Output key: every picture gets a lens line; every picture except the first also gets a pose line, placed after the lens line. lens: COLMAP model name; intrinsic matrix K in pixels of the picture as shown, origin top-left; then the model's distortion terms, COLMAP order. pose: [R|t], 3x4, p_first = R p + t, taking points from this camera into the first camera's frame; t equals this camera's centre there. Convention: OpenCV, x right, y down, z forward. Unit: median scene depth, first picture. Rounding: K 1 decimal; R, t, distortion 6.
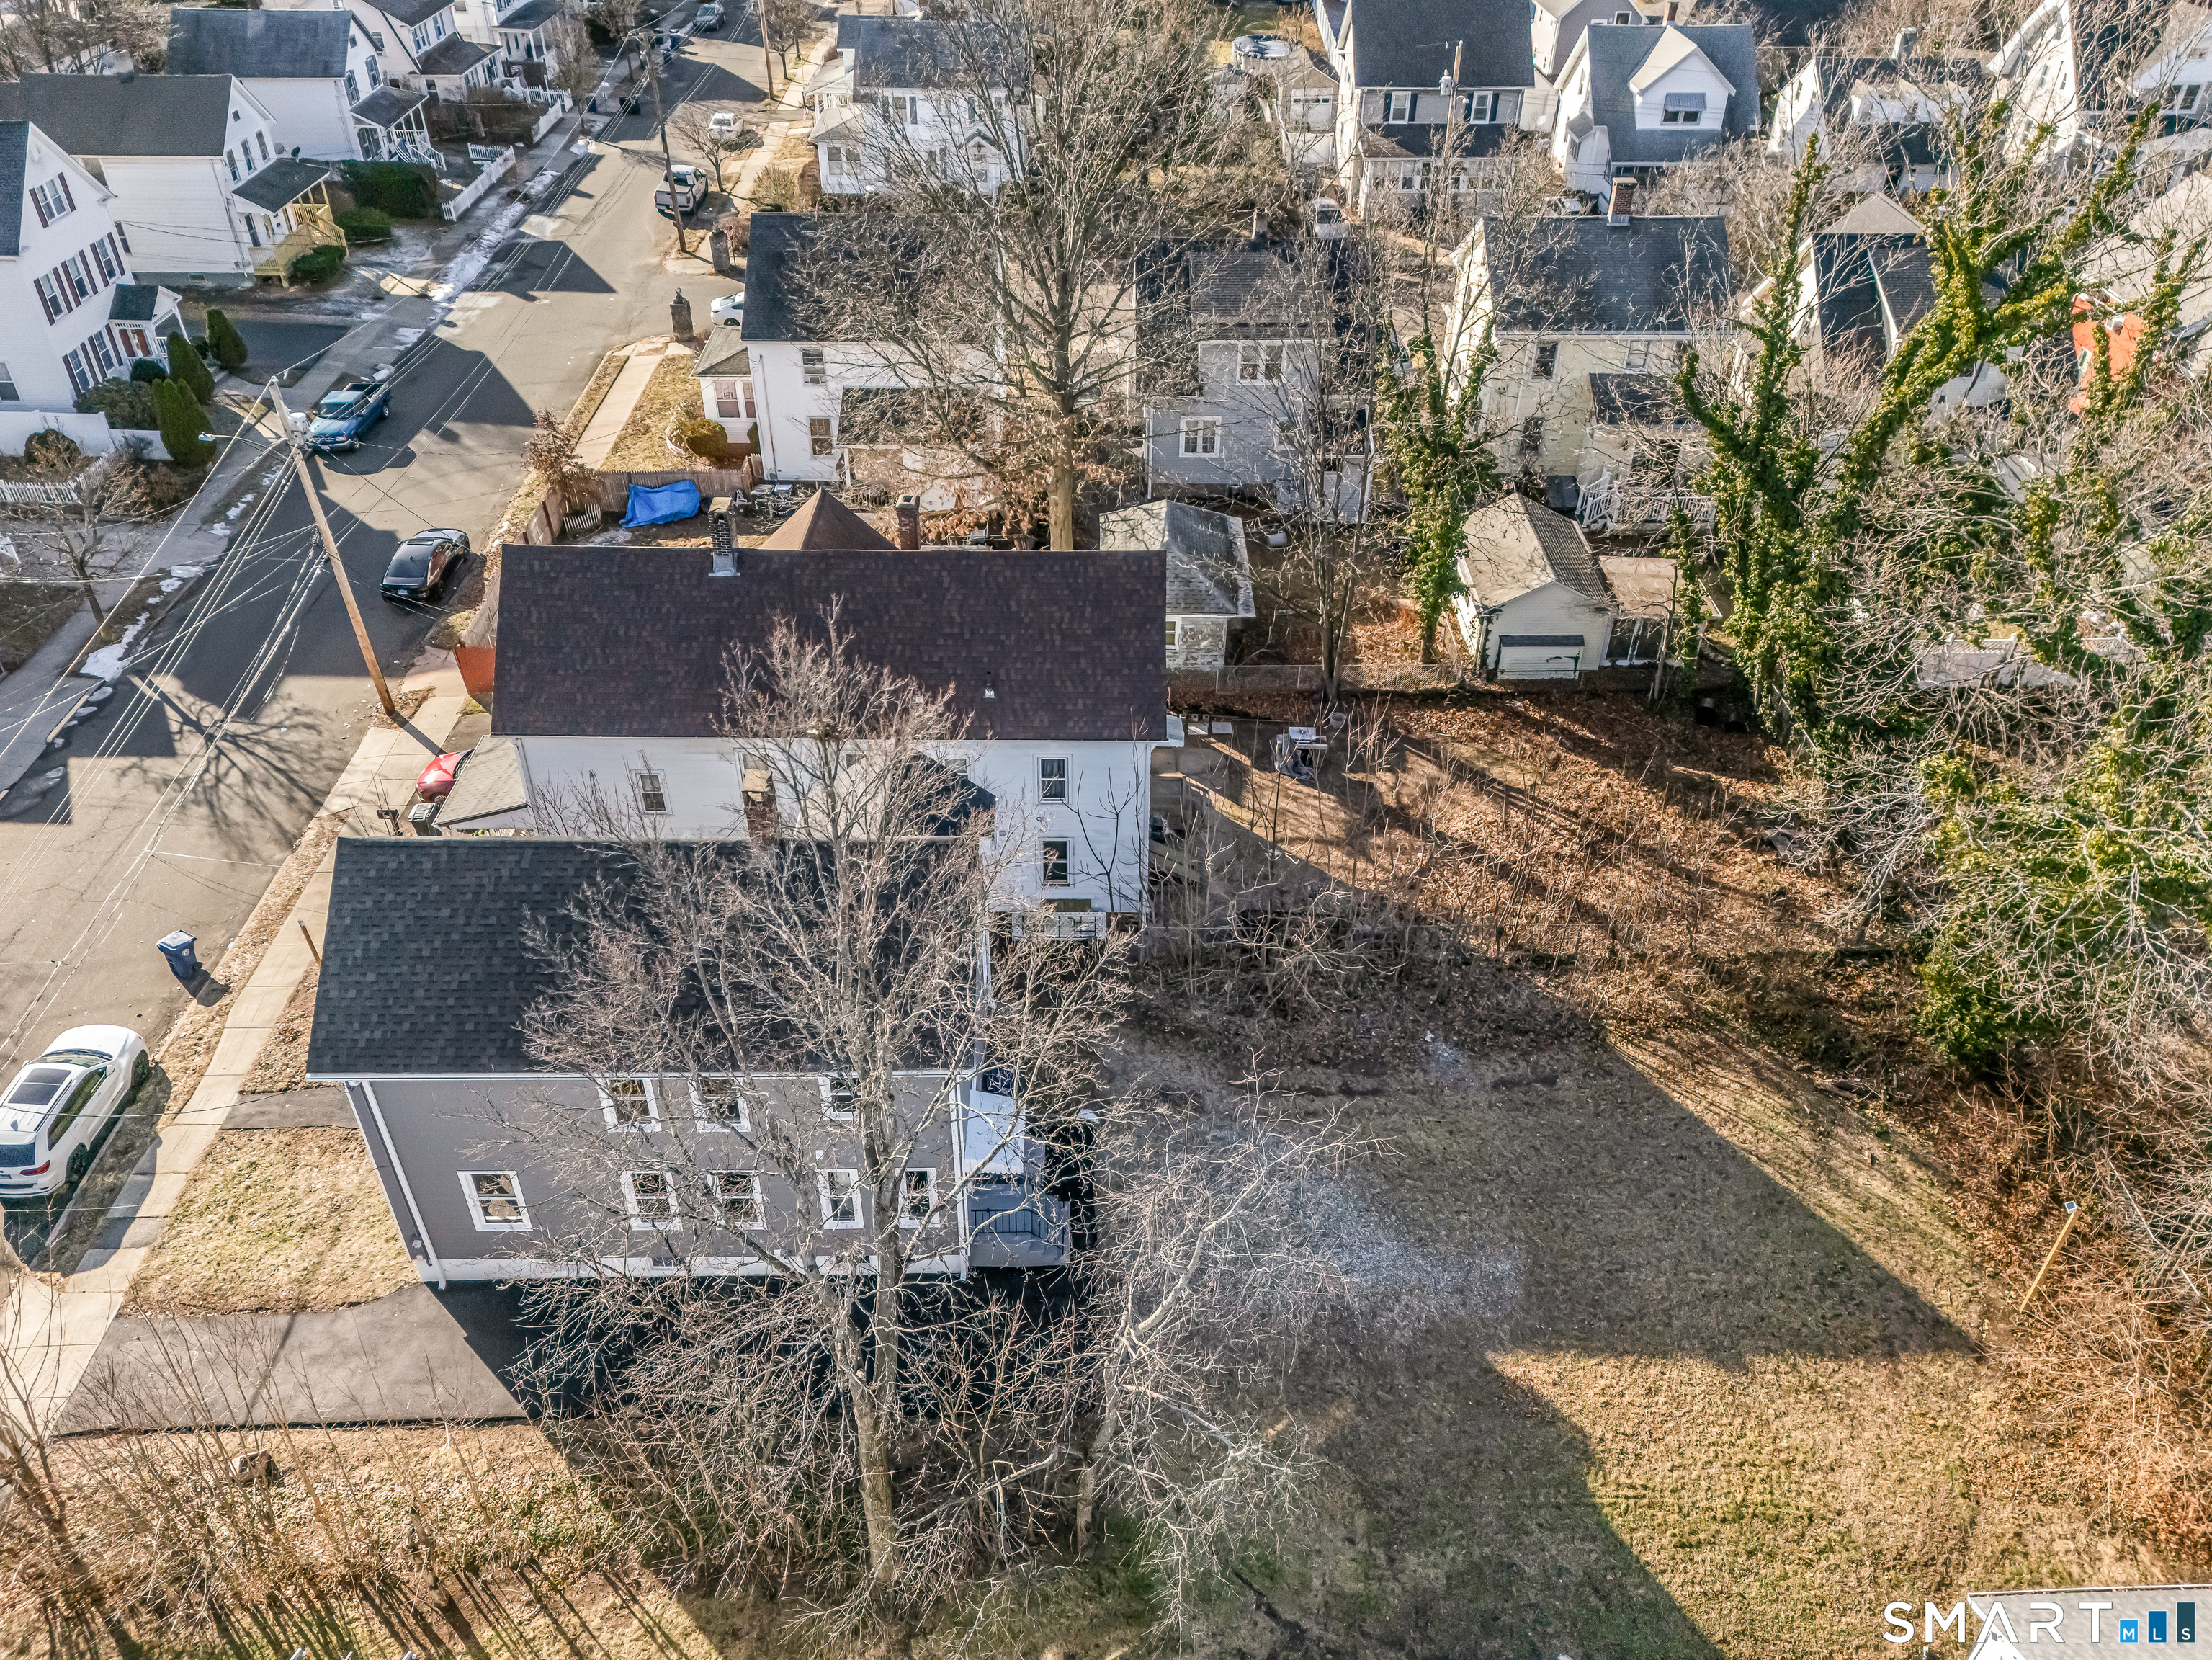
lens RADIAL K [[1617.8, 0, 1106.0], [0, 1617.8, 830.0], [0, 0, 1]] dist [0.102765, -0.094595]
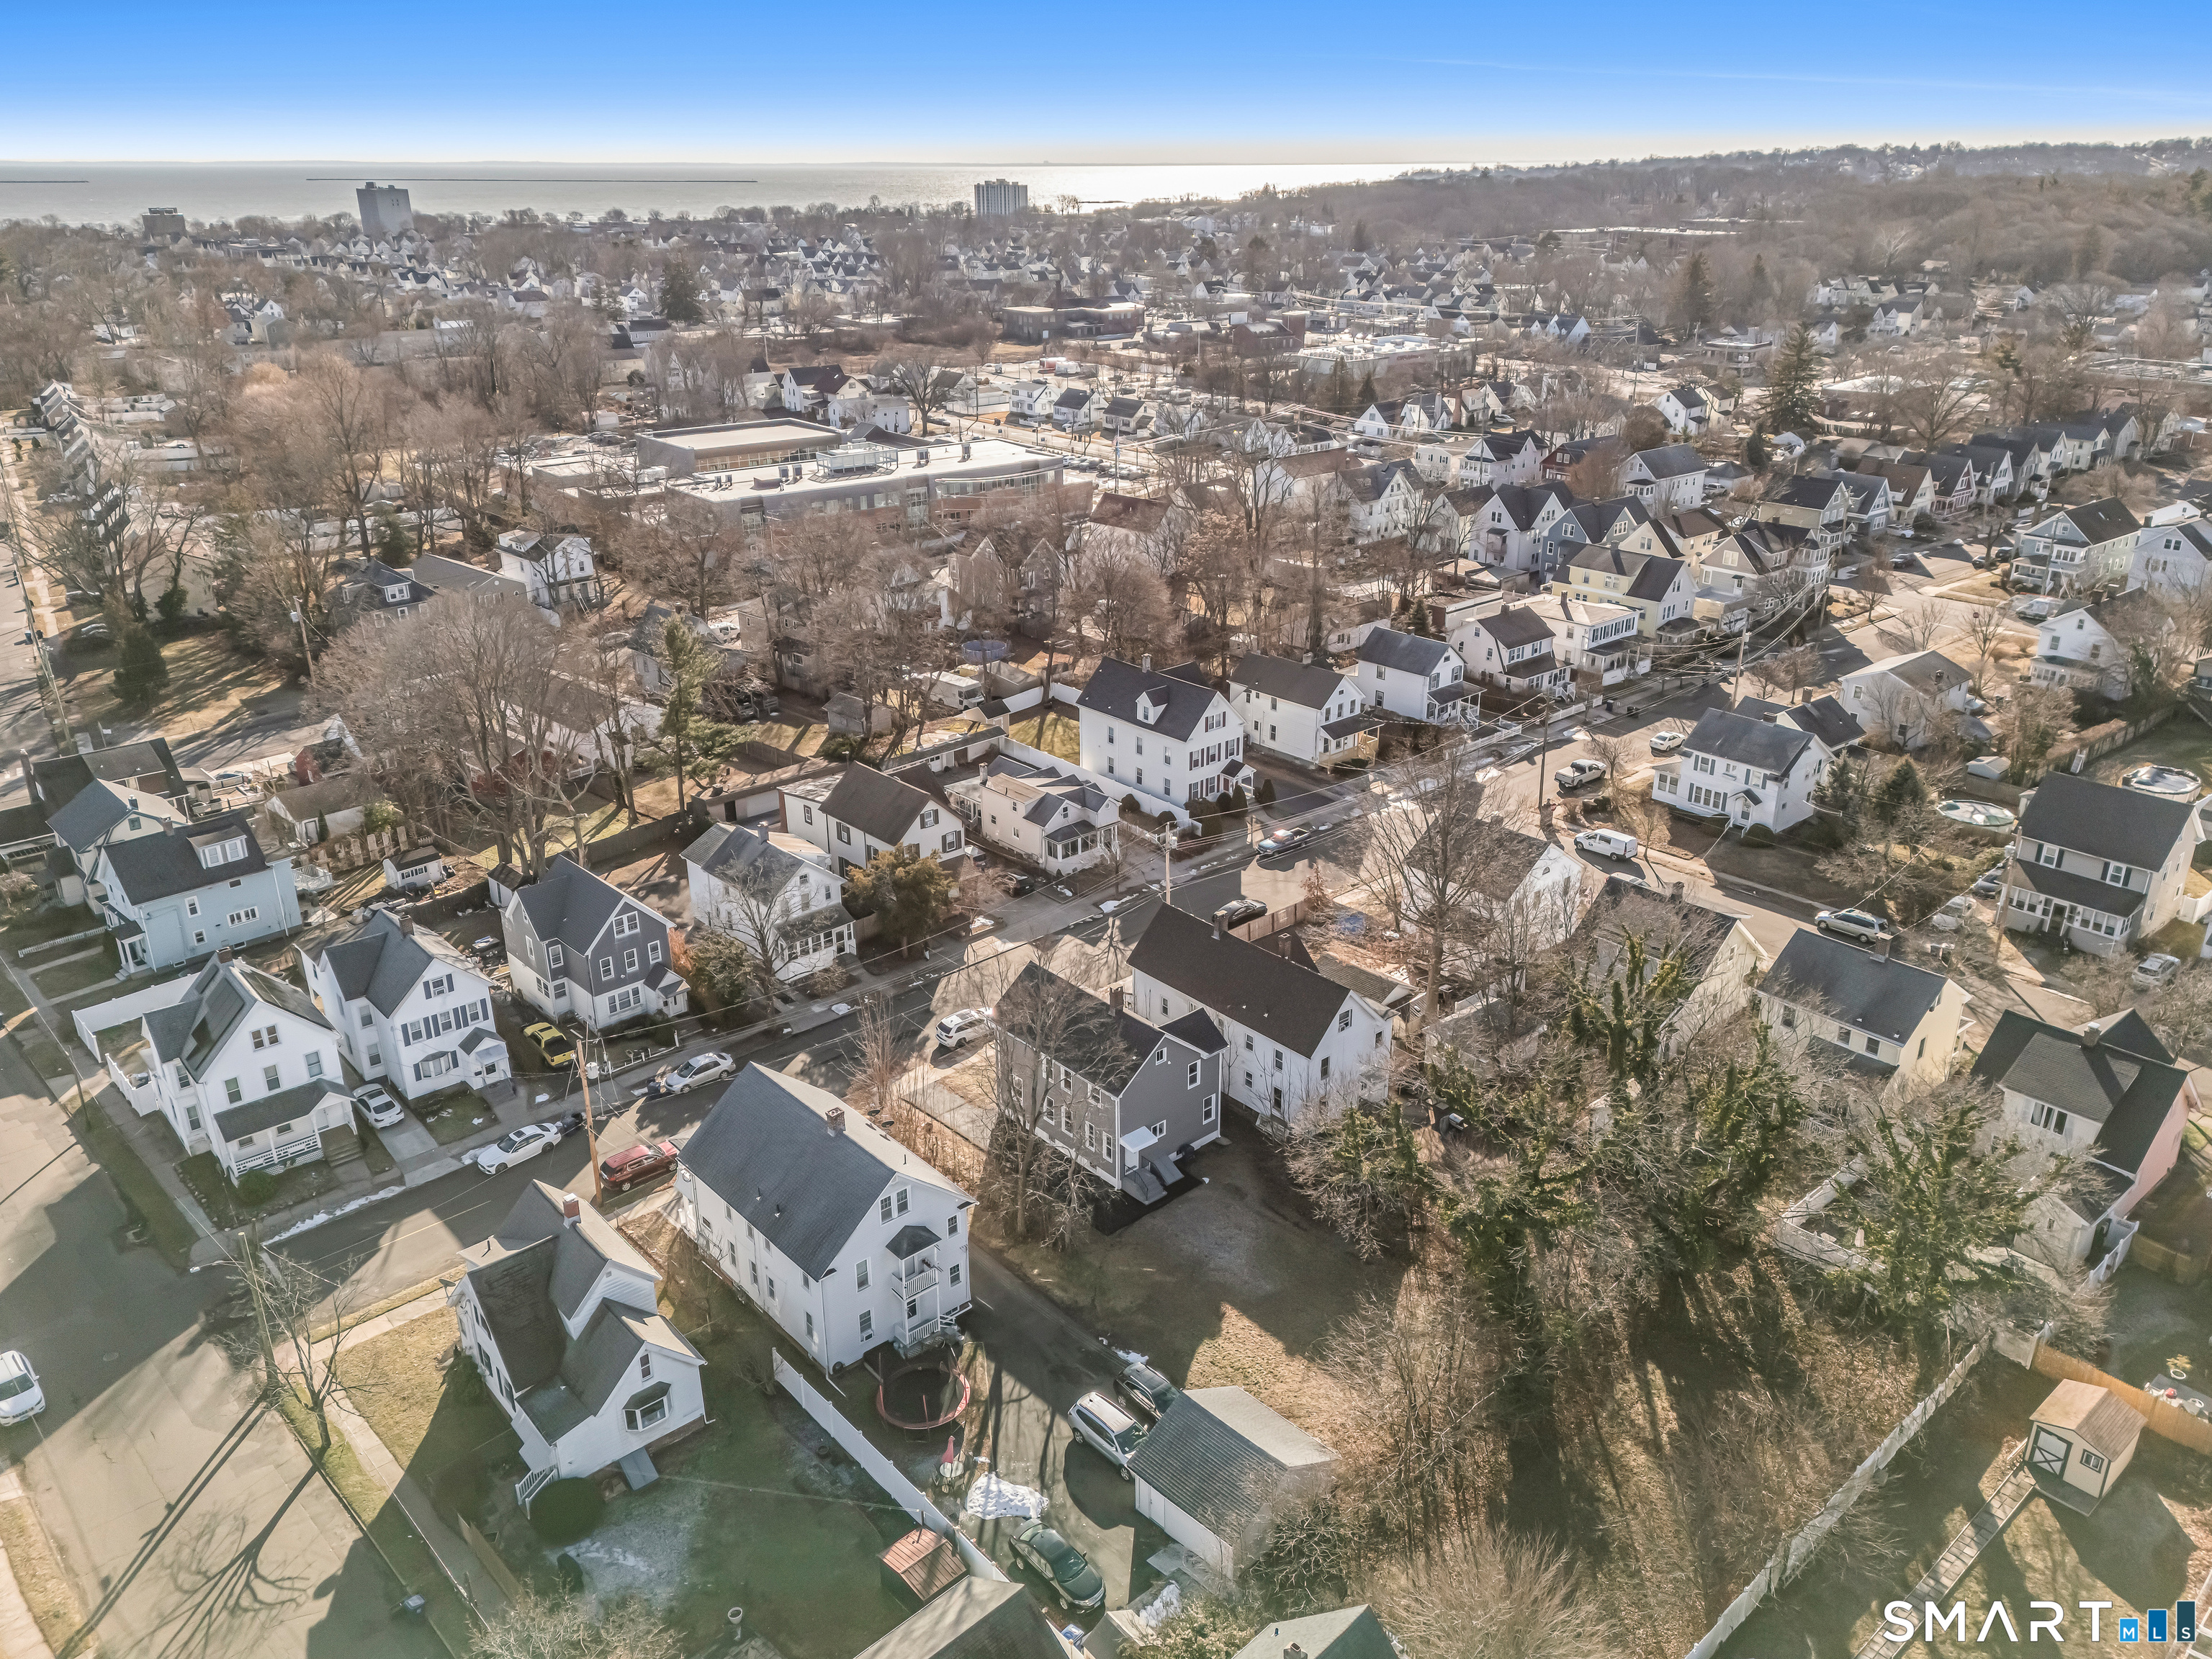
lens RADIAL K [[1617.6, 0, 1106.0], [0, 1617.6, 829.5], [0, 0, 1]] dist [0.102765, -0.094595]
pose [[0.651878, 0.278207, -0.705447, 0.847064], [-0.446029, 0.893006, -0.059984, -0.047345], [0.613281, 0.353752, 0.706220, -0.584417]]
